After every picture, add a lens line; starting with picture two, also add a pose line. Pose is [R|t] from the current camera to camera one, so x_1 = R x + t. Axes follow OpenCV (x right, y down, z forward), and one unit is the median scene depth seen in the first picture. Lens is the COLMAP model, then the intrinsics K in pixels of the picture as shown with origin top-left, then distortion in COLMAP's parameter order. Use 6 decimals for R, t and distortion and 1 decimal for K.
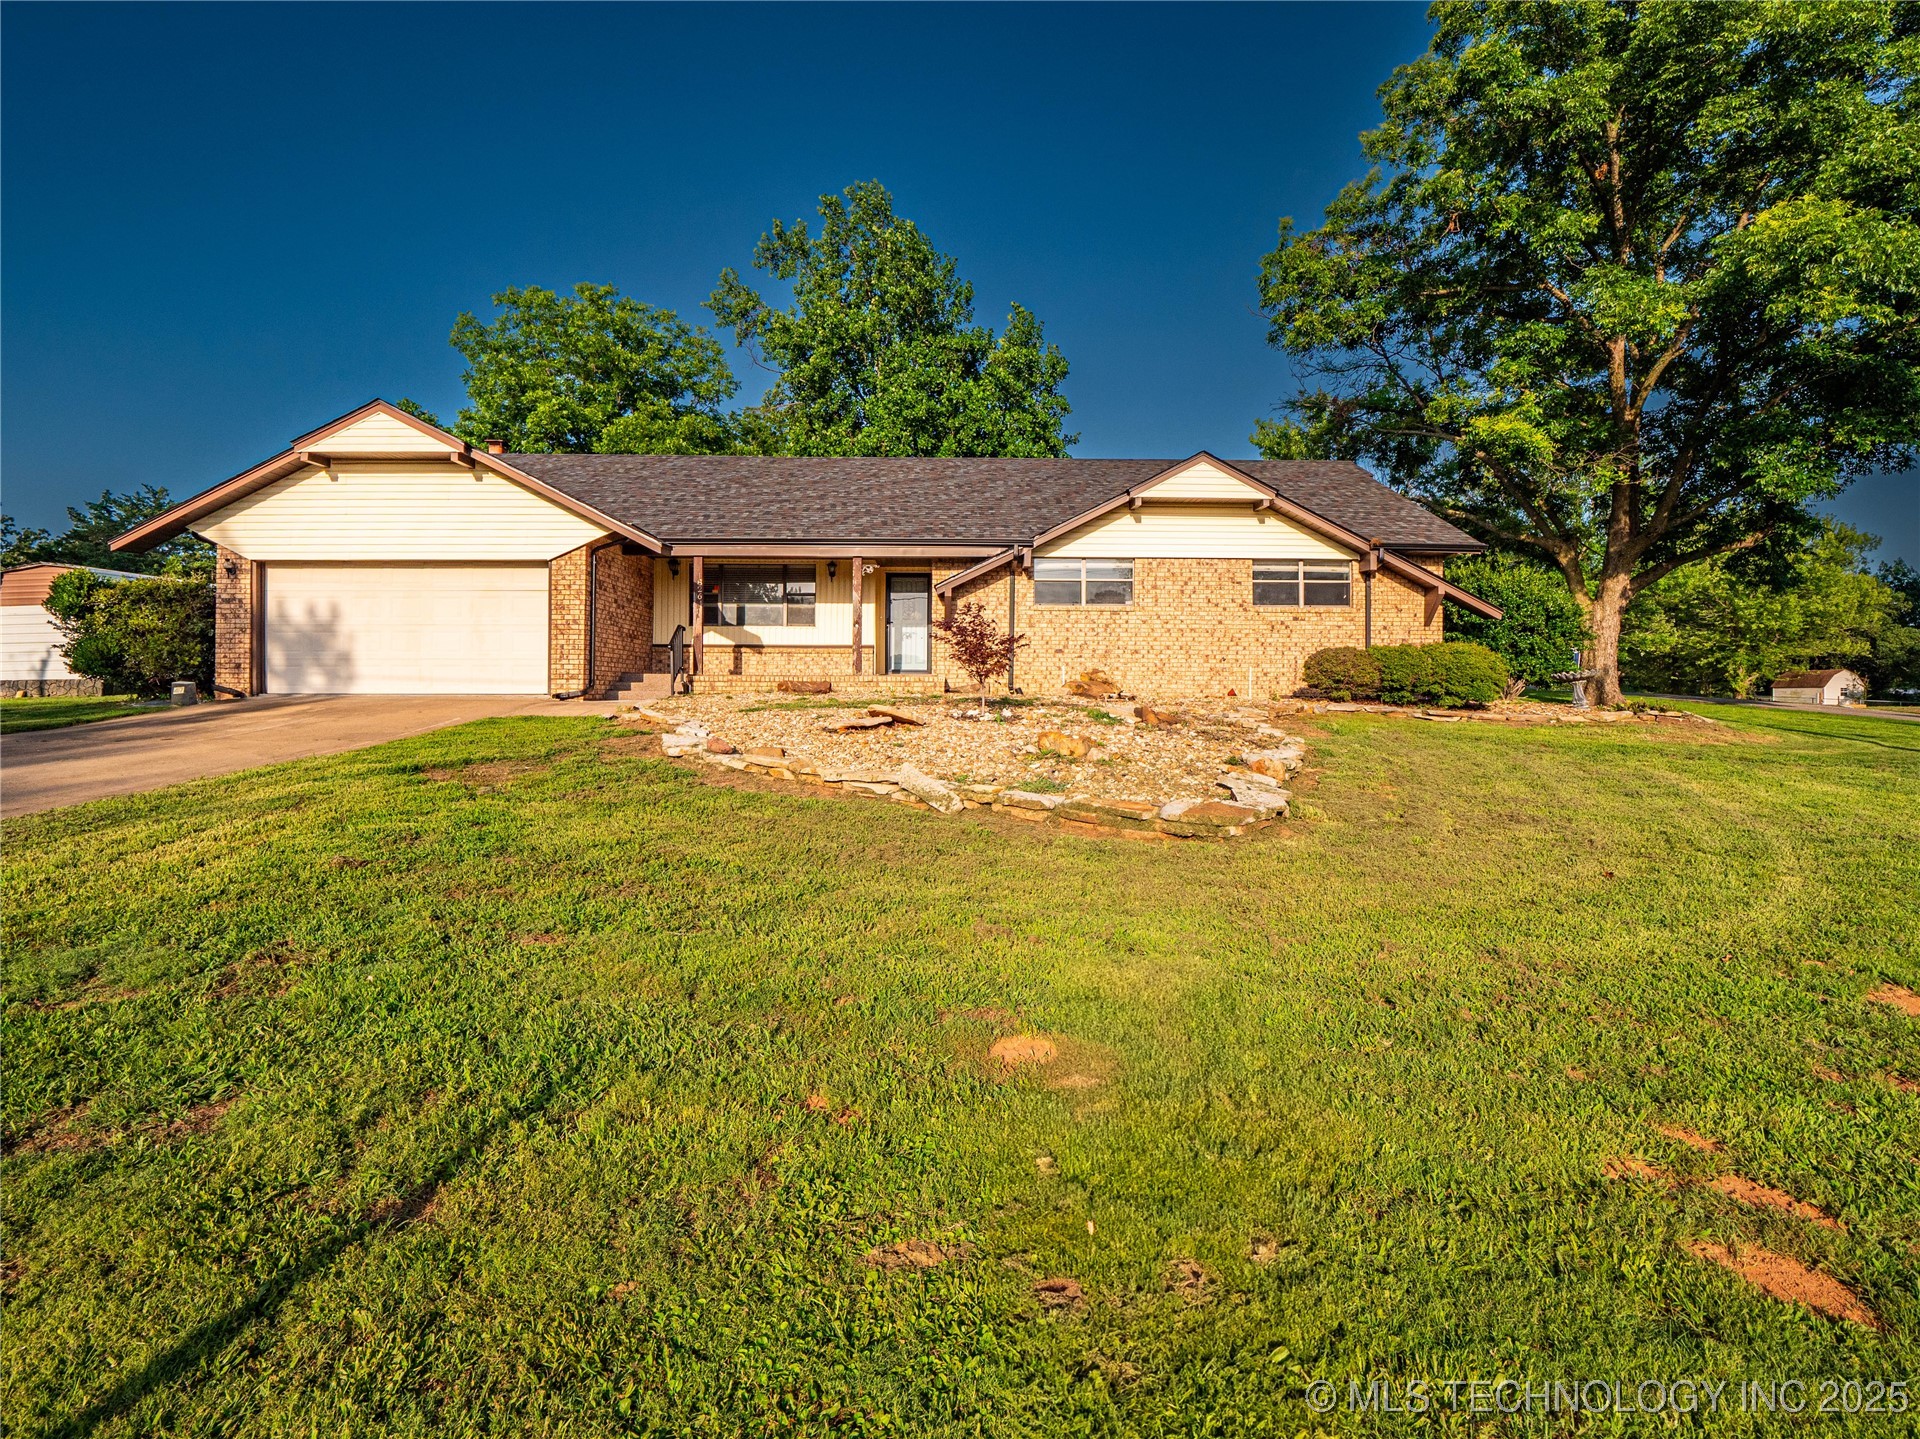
lens RADIAL K [[947.3, 0, 960.0], [0, 947.3, 719.5], [0, 0, 1]] dist [-0.000280, 0.000000]
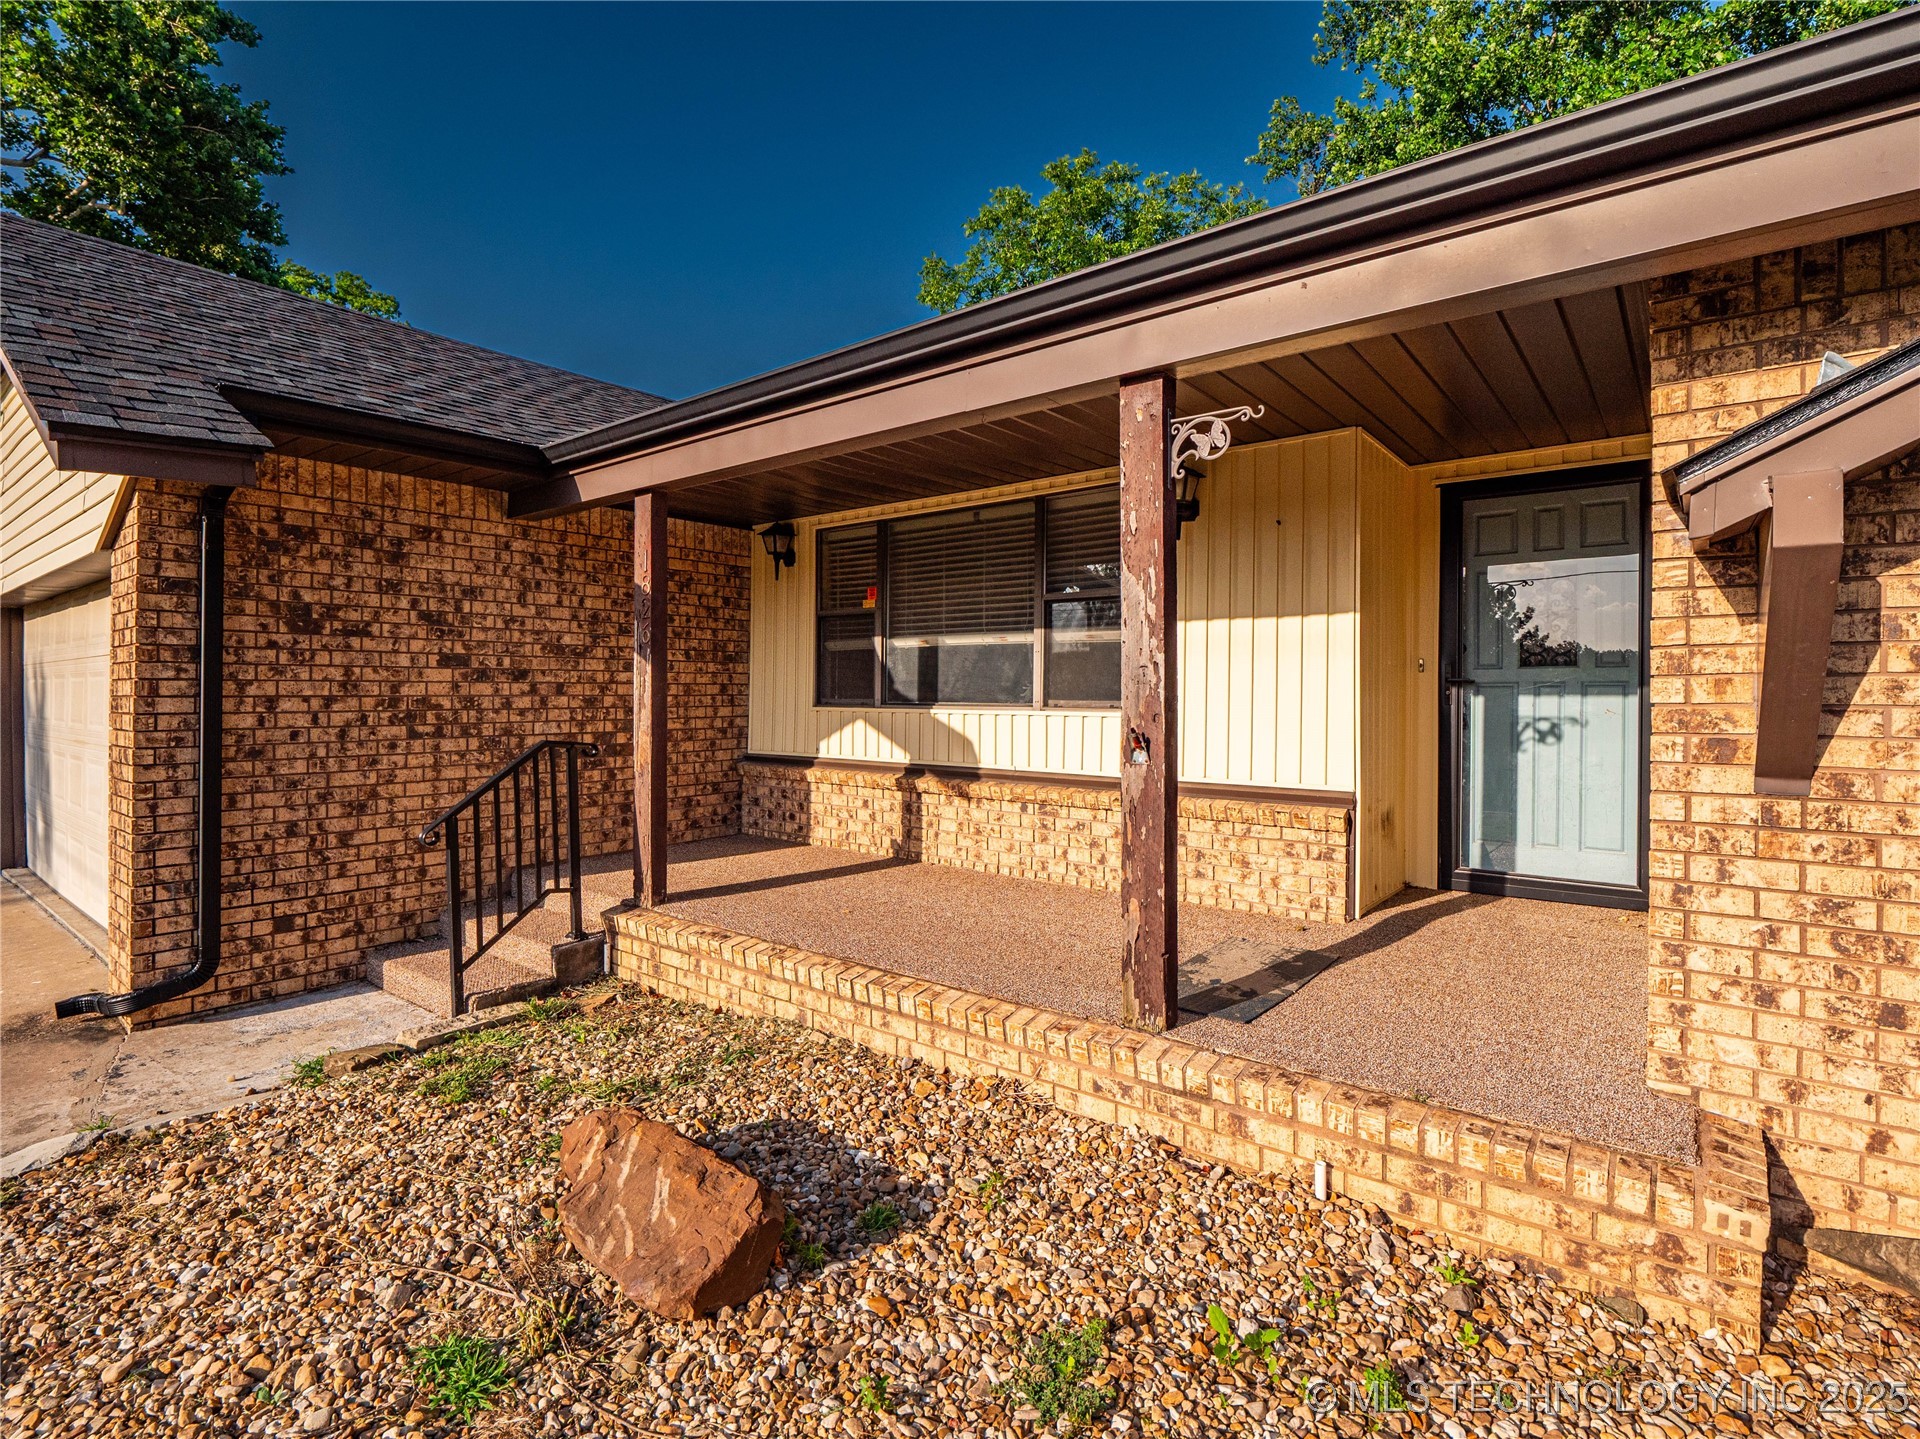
lens RADIAL K [[947.3, 0, 960.0], [0, 947.3, 719.5], [0, 0, 1]] dist [-0.000280, 0.000000]
pose [[0.756661, 0.018070, -0.653557, -0.013010], [-0.008169, 0.999801, 0.018186, -0.100663], [0.653756, -0.008422, 0.756659, 0.770294]]
